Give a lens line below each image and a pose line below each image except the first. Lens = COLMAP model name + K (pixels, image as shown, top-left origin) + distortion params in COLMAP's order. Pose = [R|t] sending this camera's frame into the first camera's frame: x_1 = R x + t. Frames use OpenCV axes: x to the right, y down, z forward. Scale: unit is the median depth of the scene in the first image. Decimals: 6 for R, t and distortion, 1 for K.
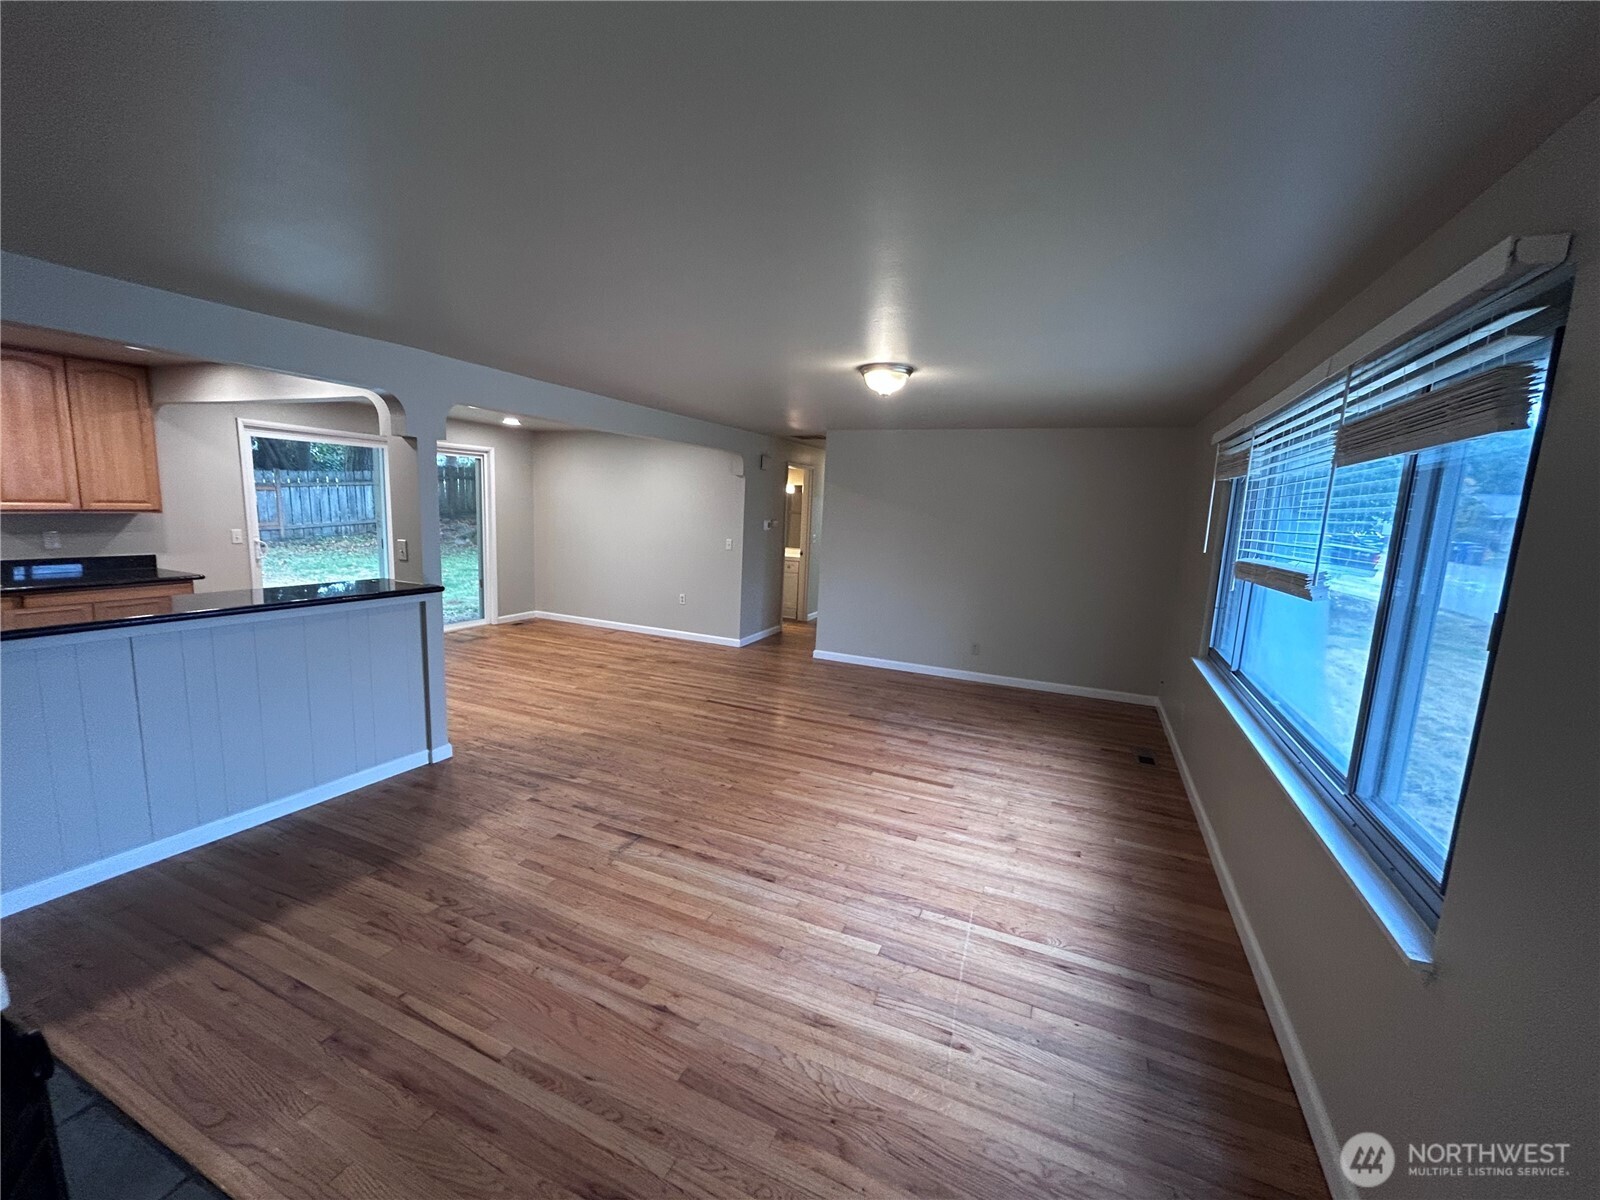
lens RADIAL K [[643.8, 0, 798.1], [0, 643.8, 600.0], [0, 0, 1]] dist [-0.001531, 0.000578]
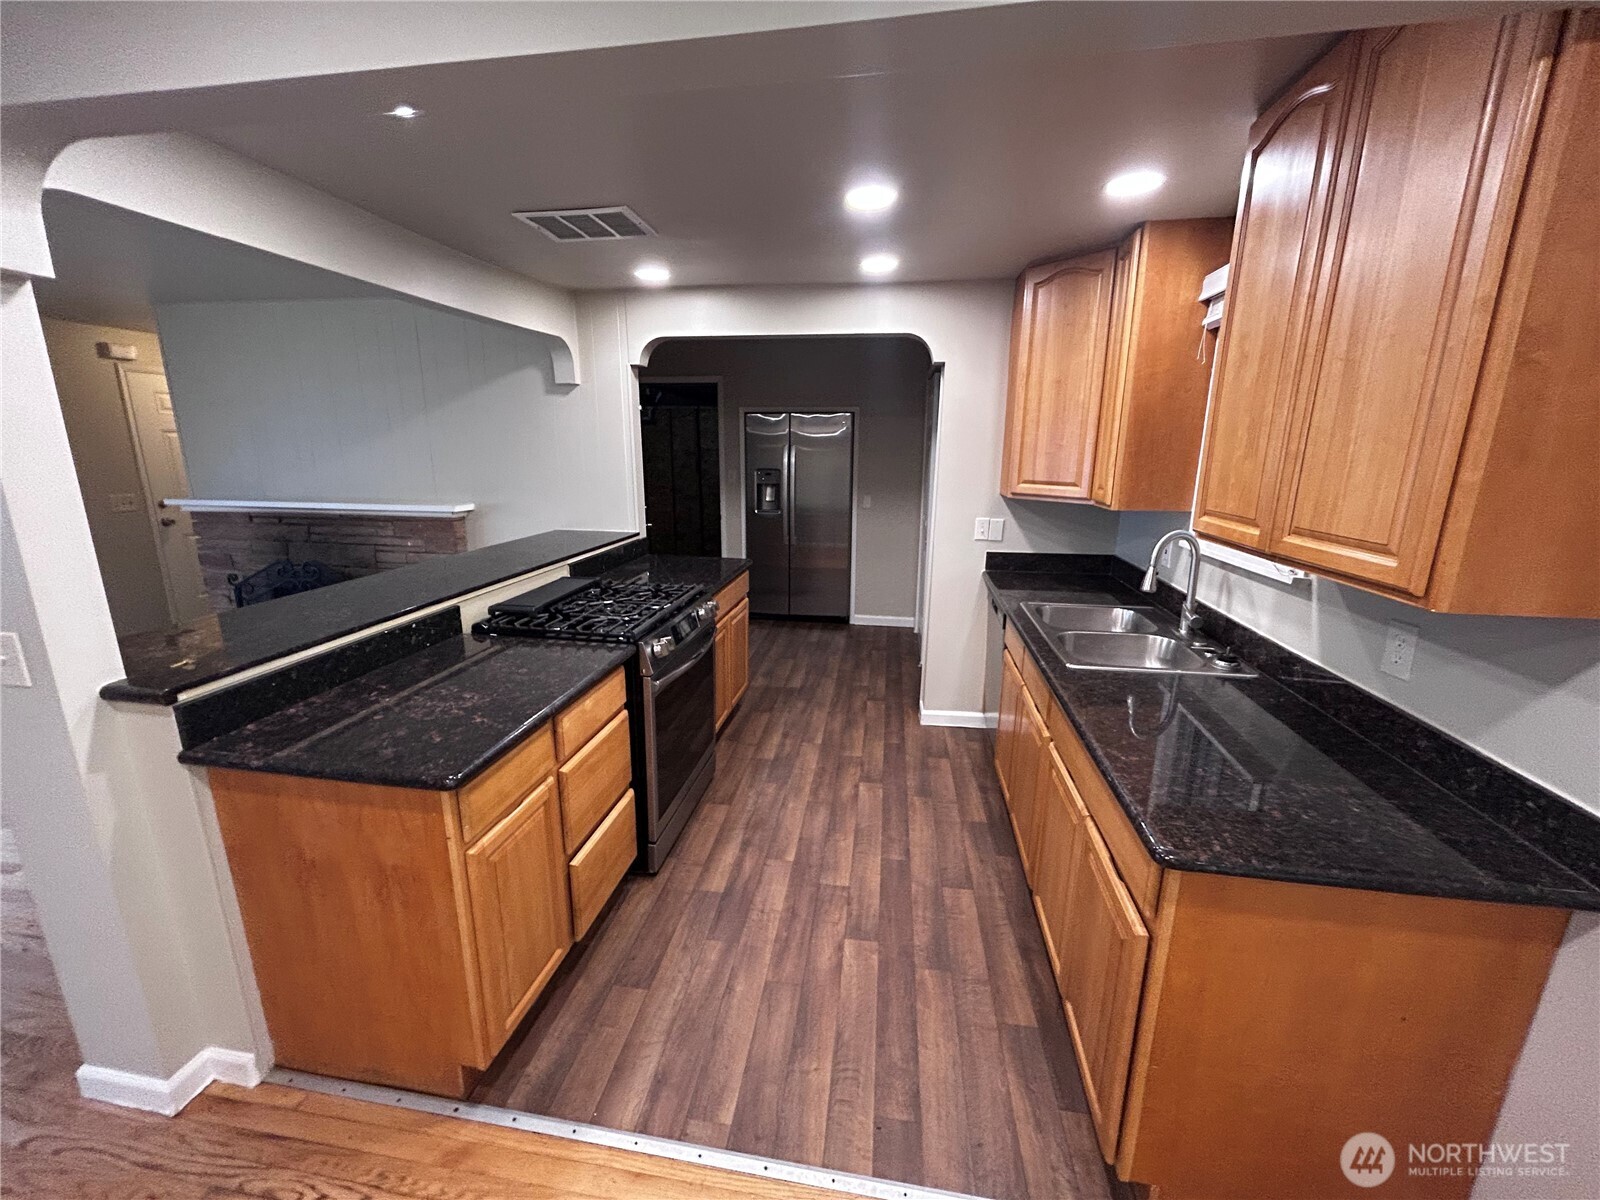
lens RADIAL K [[643.8, 0, 798.1], [0, 643.8, 600.0], [0, 0, 1]] dist [-0.001531, 0.000578]
pose [[-0.965730, 0.011227, -0.259307, -0.751294], [-0.086378, 0.928213, 0.361884, -0.202437], [0.244755, 0.371880, -0.895433, 1.167121]]
